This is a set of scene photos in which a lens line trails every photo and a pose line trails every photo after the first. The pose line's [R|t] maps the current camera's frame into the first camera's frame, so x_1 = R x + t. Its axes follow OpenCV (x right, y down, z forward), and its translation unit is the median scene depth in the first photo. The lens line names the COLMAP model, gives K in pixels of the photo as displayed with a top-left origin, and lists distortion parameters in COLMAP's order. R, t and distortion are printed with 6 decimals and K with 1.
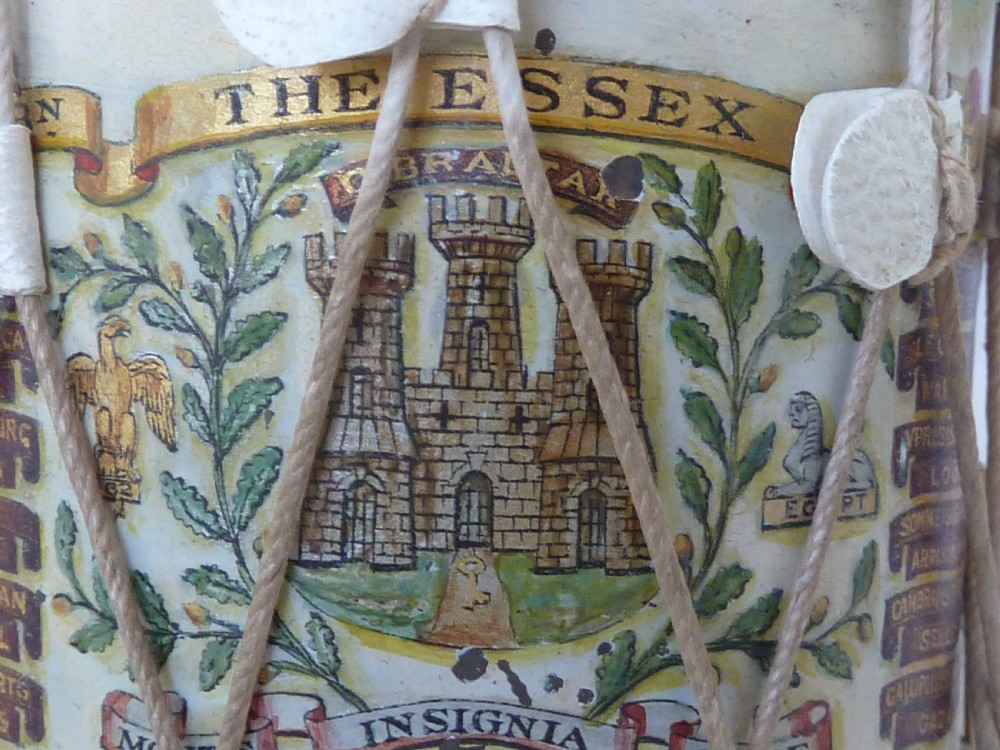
lens RADIAL K [[2210.6, 0, 502.2], [0, 2210.6, 368.6], [0, 0, 1]] dist [-0.053565, 0.000000]
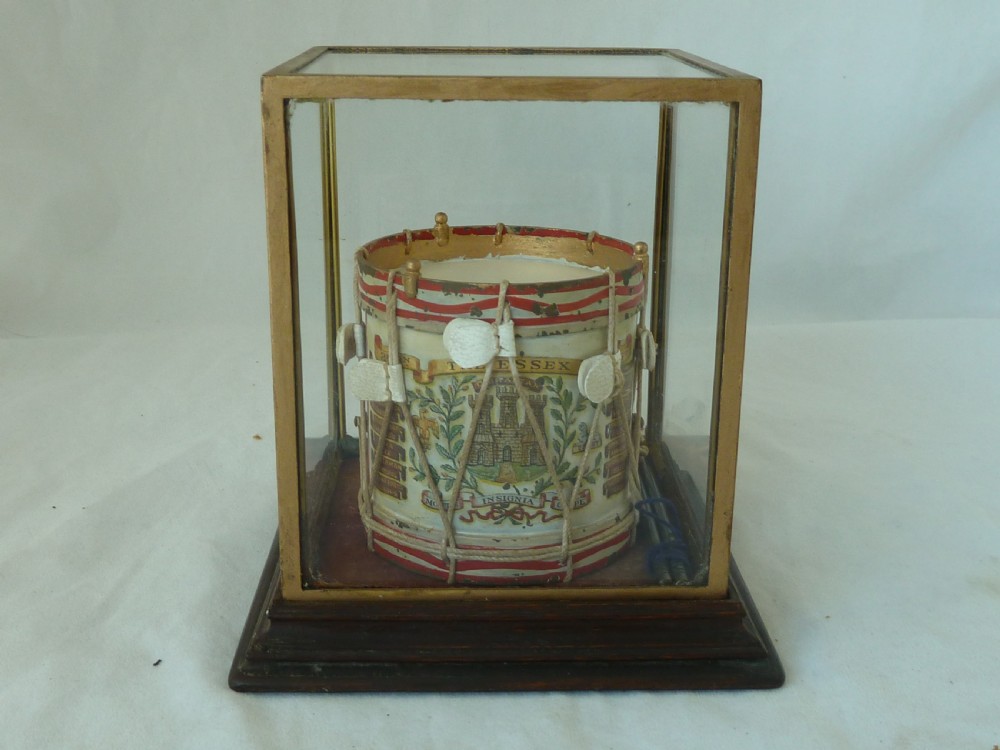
lens RADIAL K [[1272.9, 0, 524.3], [0, 1272.9, 374.4], [0, 0, 1]] dist [-0.041430, 0.000000]
pose [[0.999884, -0.011507, 0.009952, -0.001895], [0.009413, 0.981833, 0.189515, -0.574708], [-0.011952, -0.189400, 0.981827, -1.482947]]
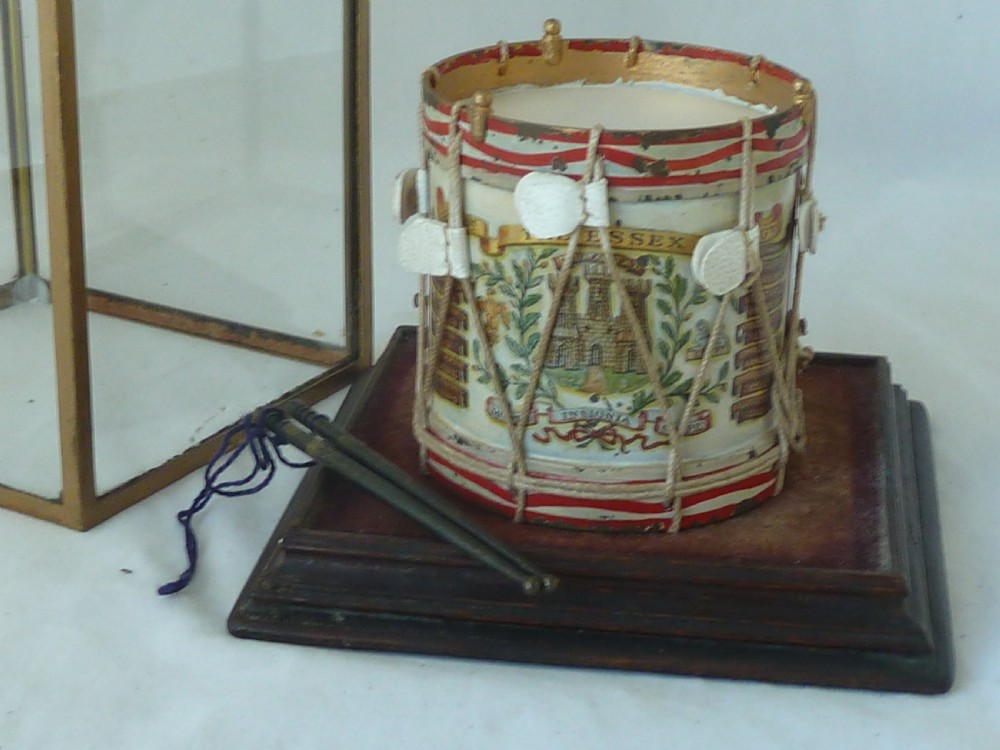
lens RADIAL K [[2210.6, 0, 526.2], [0, 2210.6, 410.3], [0, 0, 1]] dist [-0.053565, 0.000000]
pose [[0.987669, 0.055536, -0.146375, 0.375441], [-0.014103, 0.962727, 0.270108, -0.754132], [0.155920, -0.264713, 0.951639, -2.219718]]
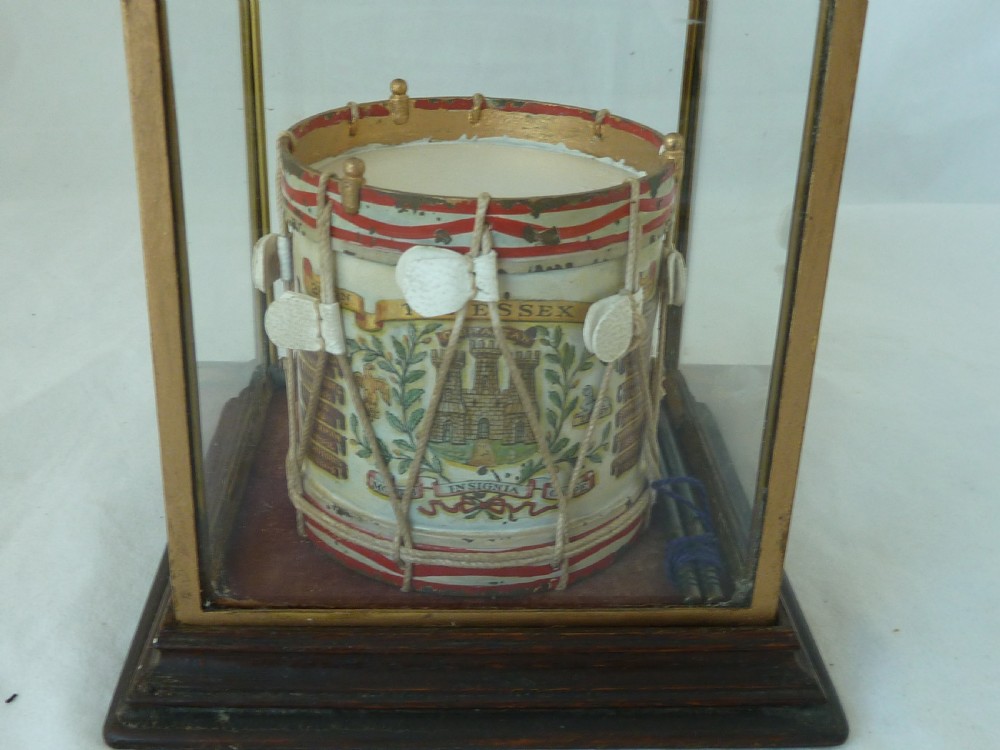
lens RADIAL K [[1272.9, 0, 515.4], [0, 1272.9, 371.8], [0, 0, 1]] dist [-0.041430, 0.000000]
pose [[0.999697, 0.003416, 0.024358, -0.012118], [-0.010982, 0.948108, 0.317760, -0.604903], [-0.022009, -0.317931, 0.947858, -0.745317]]
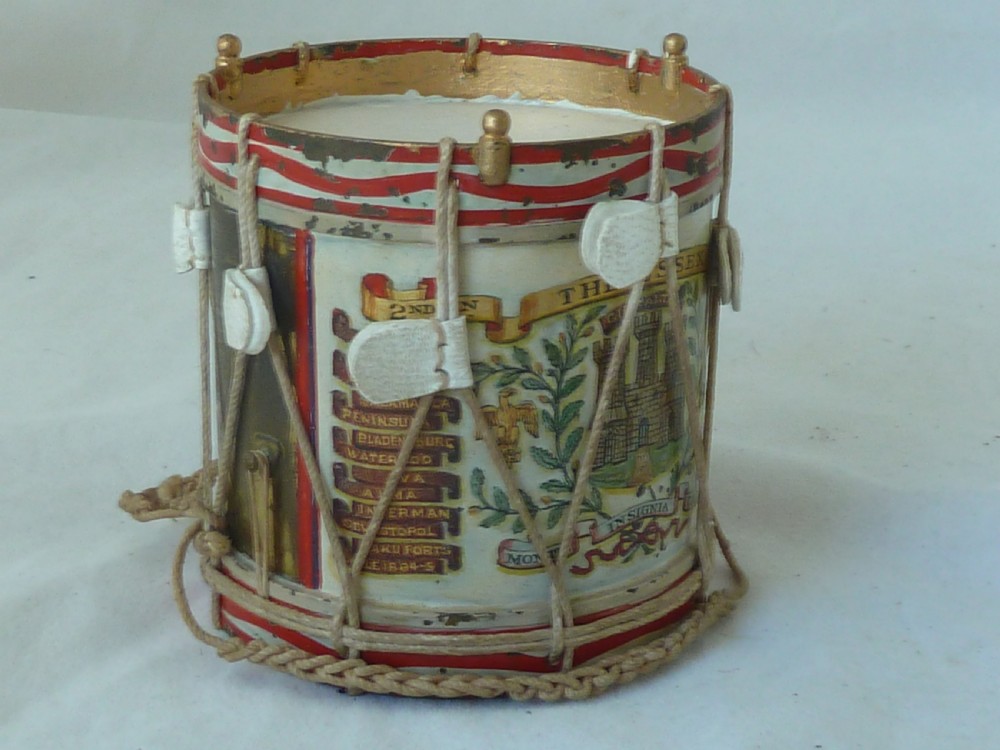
lens RADIAL K [[2210.6, 0, 504.4], [0, 2210.6, 376.3], [0, 0, 1]] dist [-0.053565, 0.000000]
pose [[0.734647, -0.232696, 0.637297, -1.695088], [0.075642, 0.961578, 0.263904, -0.664375], [-0.674220, -0.145670, 0.724022, -0.696270]]
